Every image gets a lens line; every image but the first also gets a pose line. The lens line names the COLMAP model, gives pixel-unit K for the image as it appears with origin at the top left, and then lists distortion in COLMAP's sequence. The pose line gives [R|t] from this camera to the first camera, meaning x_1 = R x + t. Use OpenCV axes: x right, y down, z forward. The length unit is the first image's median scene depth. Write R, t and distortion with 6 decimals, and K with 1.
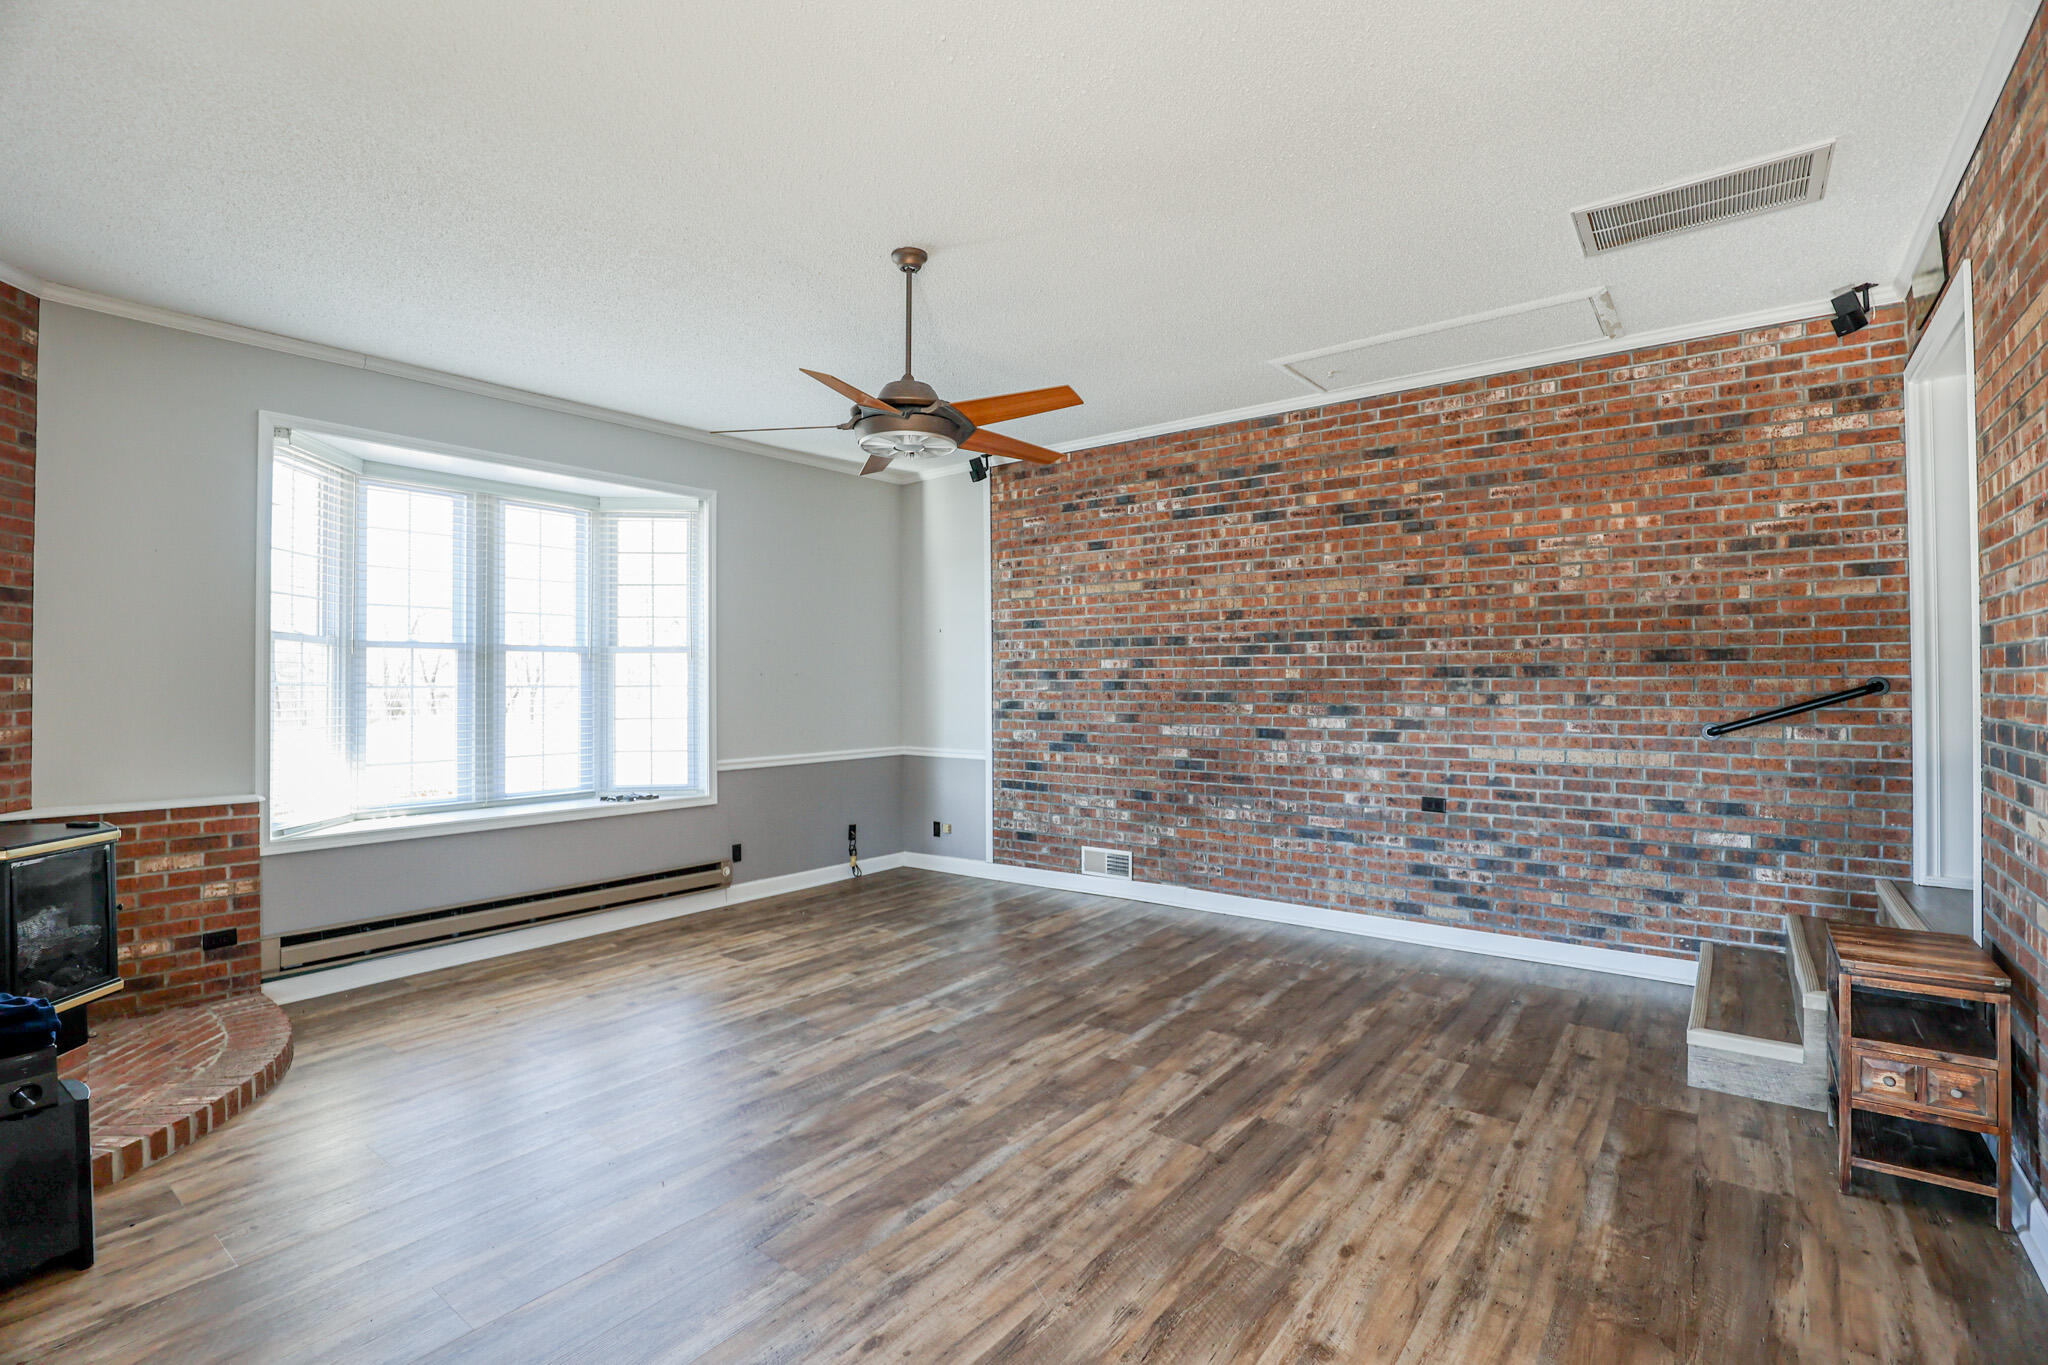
lens RADIAL K [[942.1, 0, 1019.0], [0, 942.1, 678.5], [0, 0, 1]] dist [-0.034014, 0.006117]
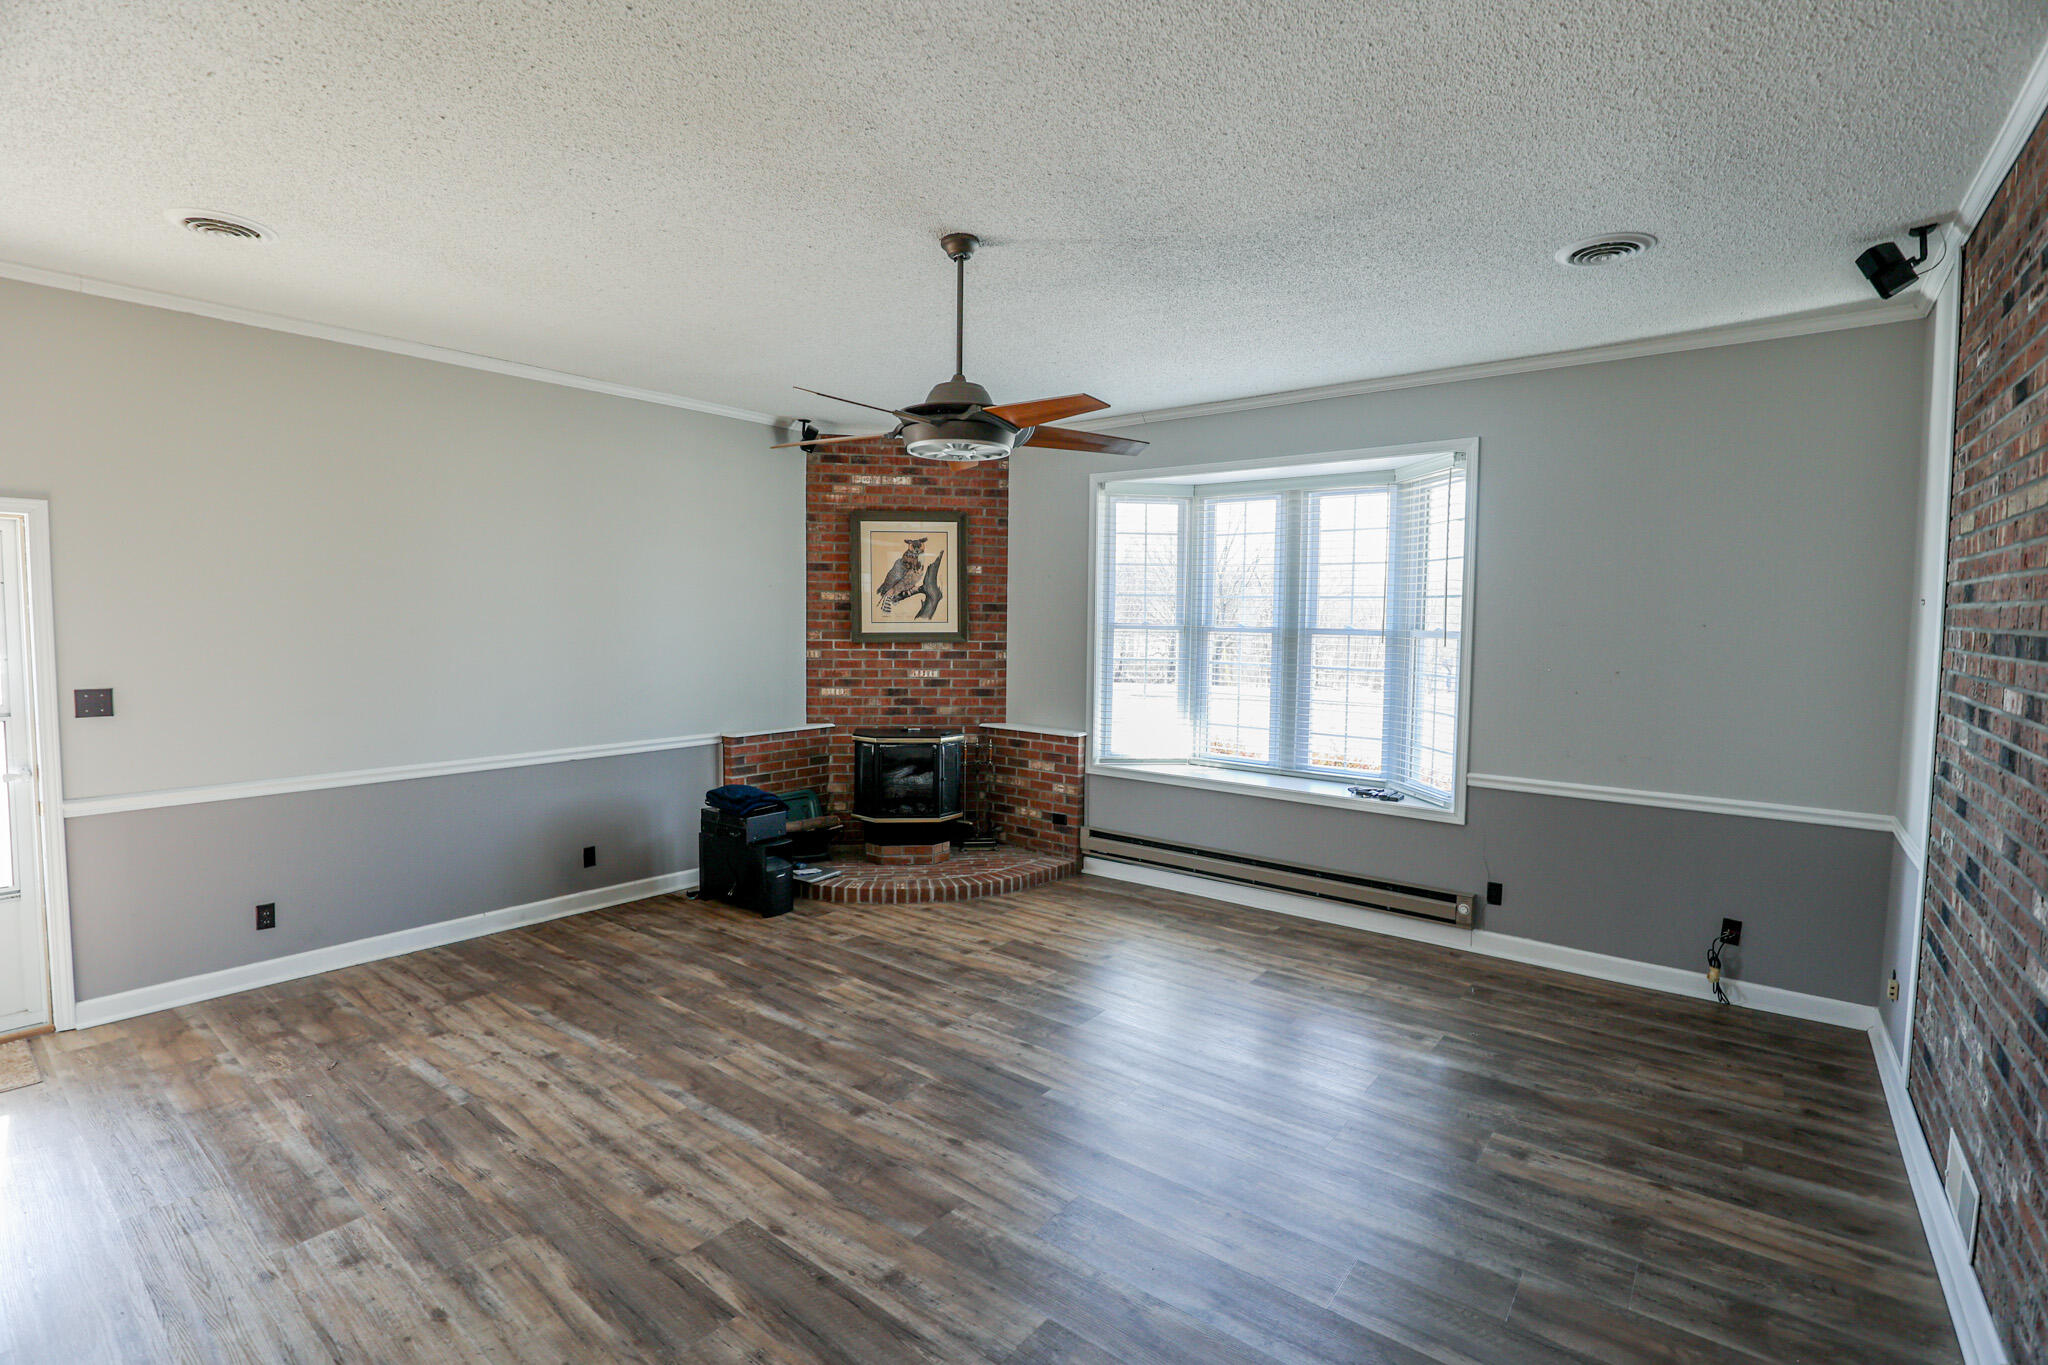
lens RADIAL K [[942.1, 0, 1017.4], [0, 942.1, 678.1], [0, 0, 1]] dist [-0.034014, 0.006117]
pose [[-0.010062, 0.072636, -0.997308, 0.820346], [-0.005356, 0.997340, 0.072692, -0.086660], [0.999935, 0.006073, -0.009646, 1.043788]]
